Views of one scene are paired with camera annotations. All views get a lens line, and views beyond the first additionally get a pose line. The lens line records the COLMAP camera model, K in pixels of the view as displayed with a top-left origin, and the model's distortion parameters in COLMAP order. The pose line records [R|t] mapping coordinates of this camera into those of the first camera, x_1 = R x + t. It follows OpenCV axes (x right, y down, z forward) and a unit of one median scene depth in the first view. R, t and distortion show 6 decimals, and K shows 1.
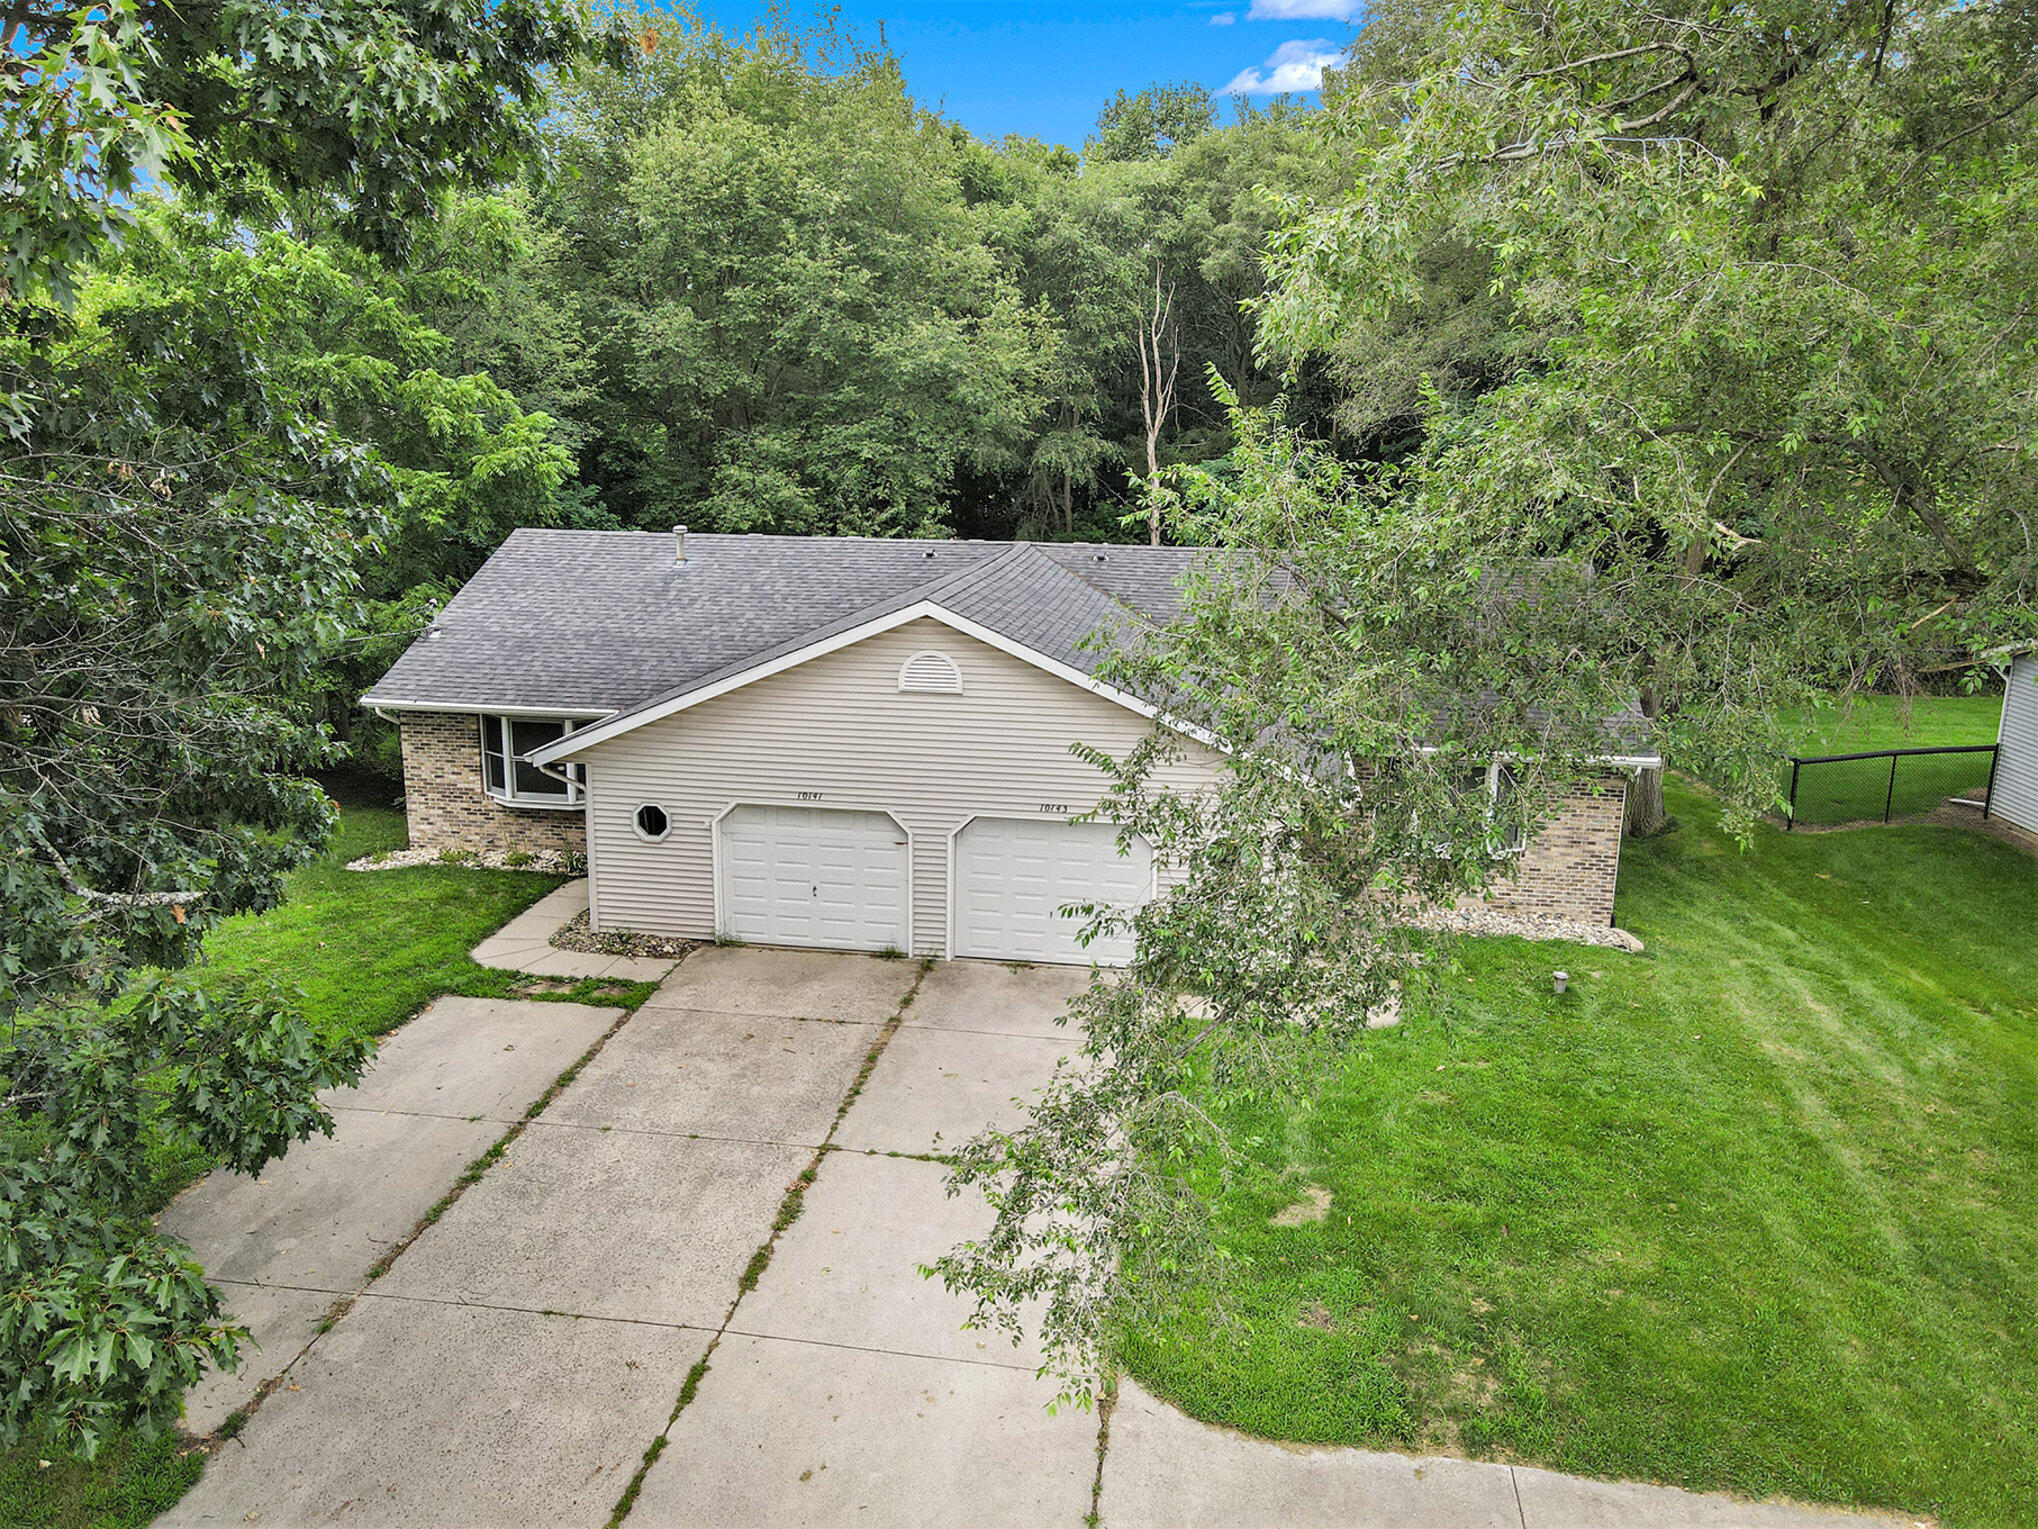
lens RADIAL K [[1495.4, 0, 1019.0], [0, 1495.4, 764.5], [0, 0, 1]] dist [0.006026, 0.005091]
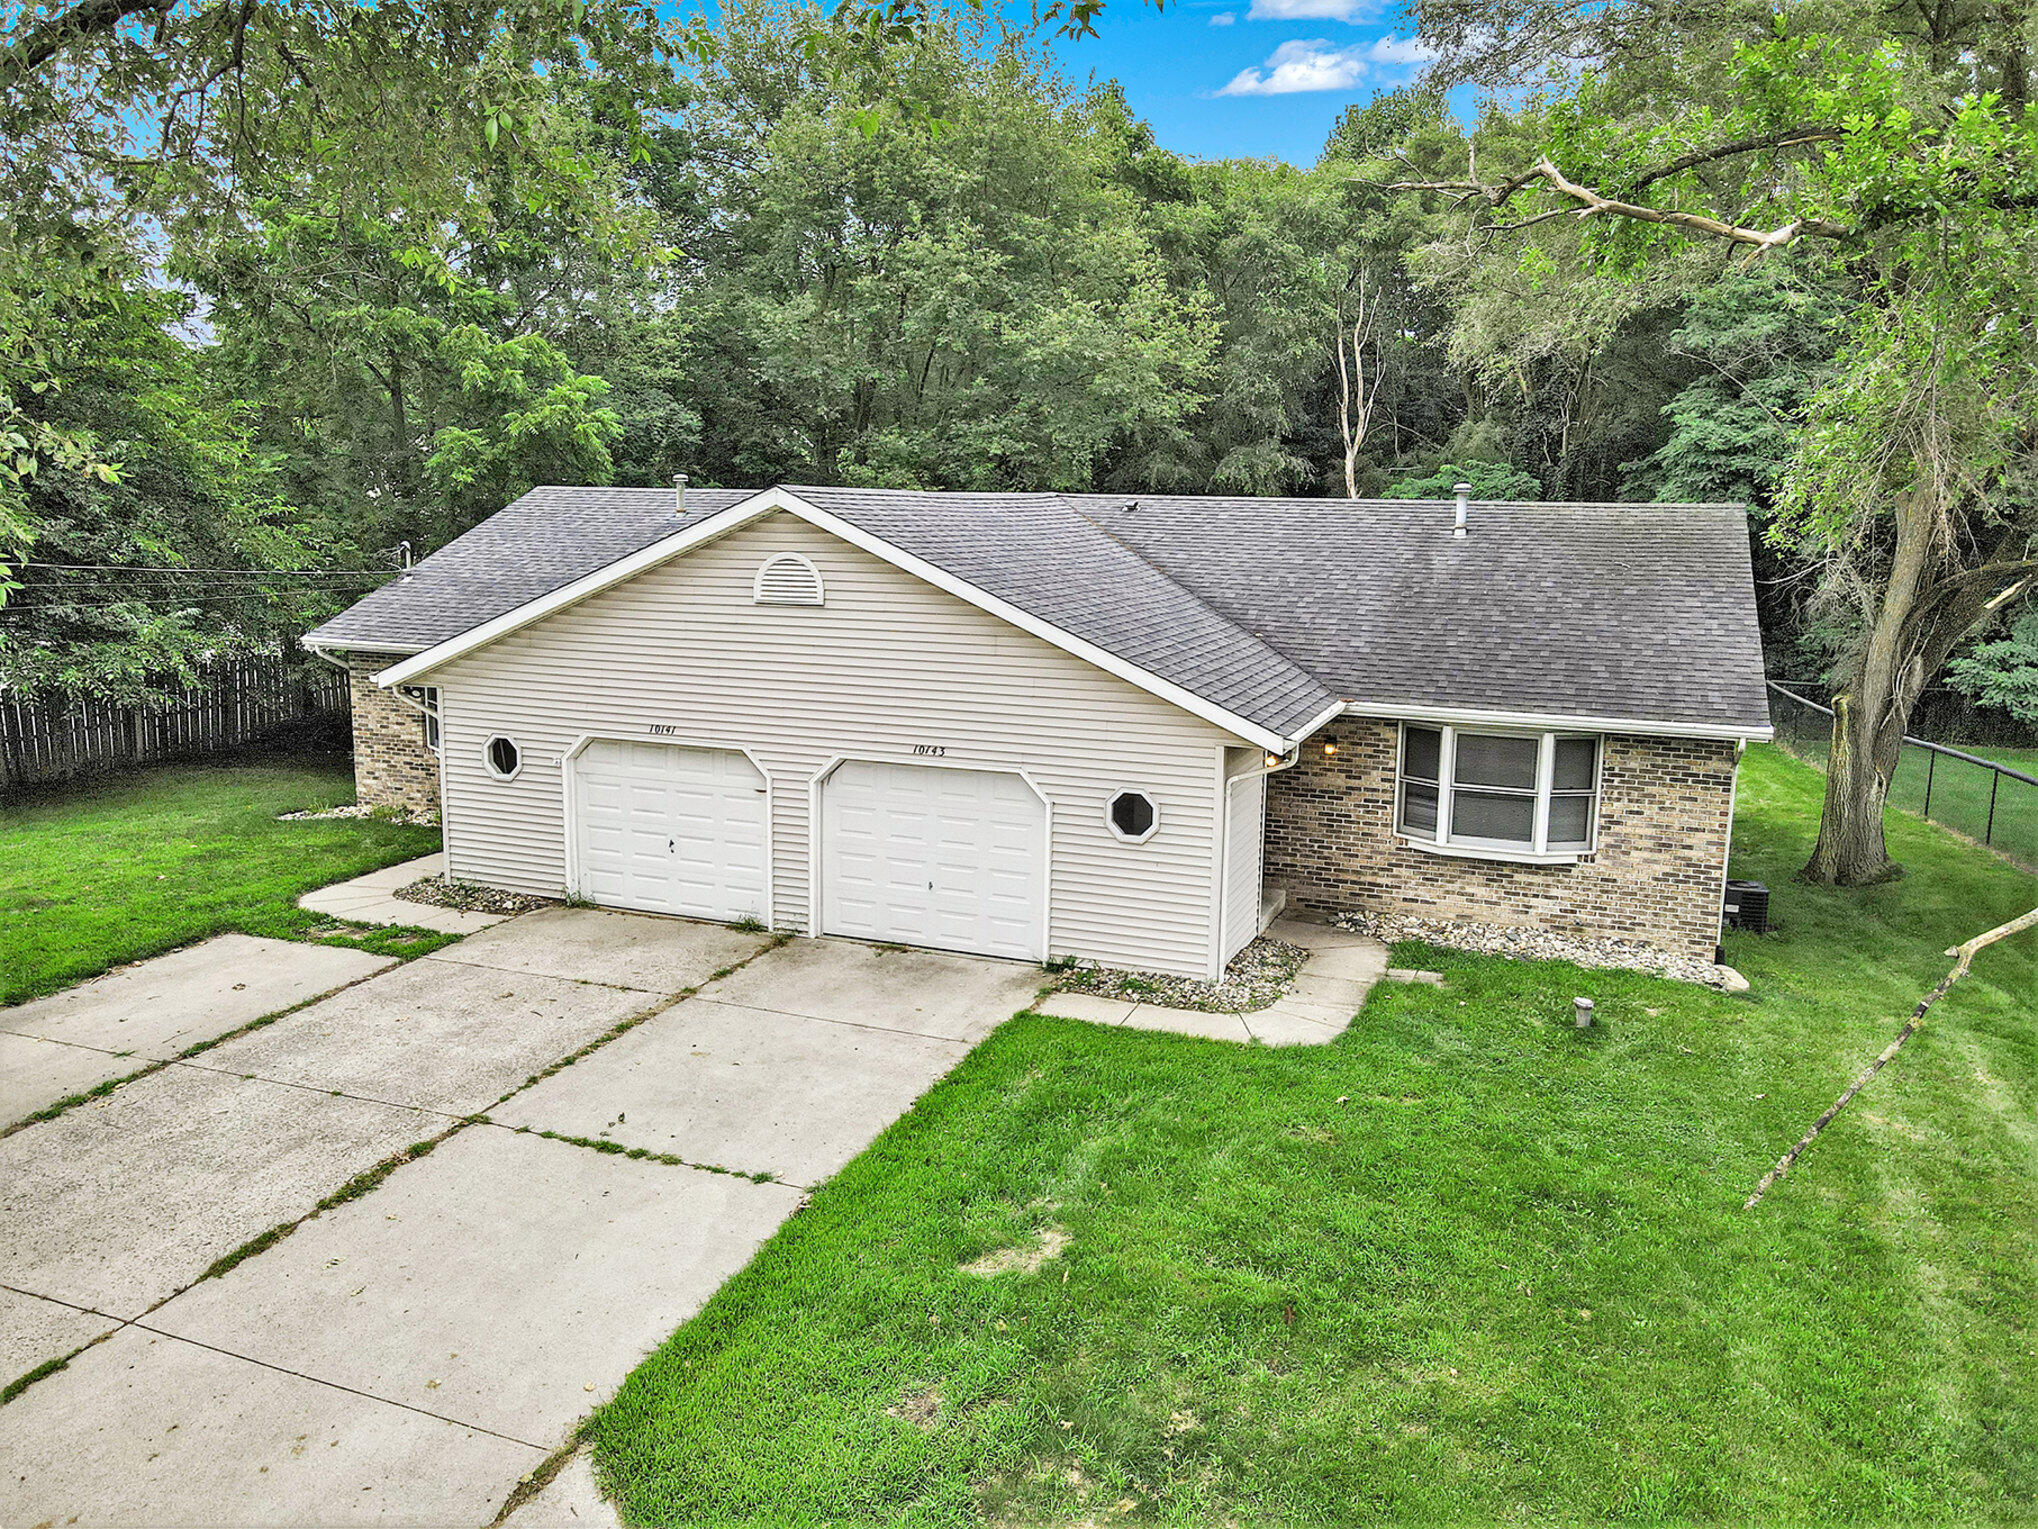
lens RADIAL K [[1495.4, 0, 1019.0], [0, 1495.4, 764.5], [0, 0, 1]] dist [0.006026, 0.005091]
pose [[0.977097, 0.038026, -0.209368, 0.228942], [-0.050806, 0.997137, -0.056002, 0.075906], [0.206639, 0.065357, 0.976232, 0.215004]]
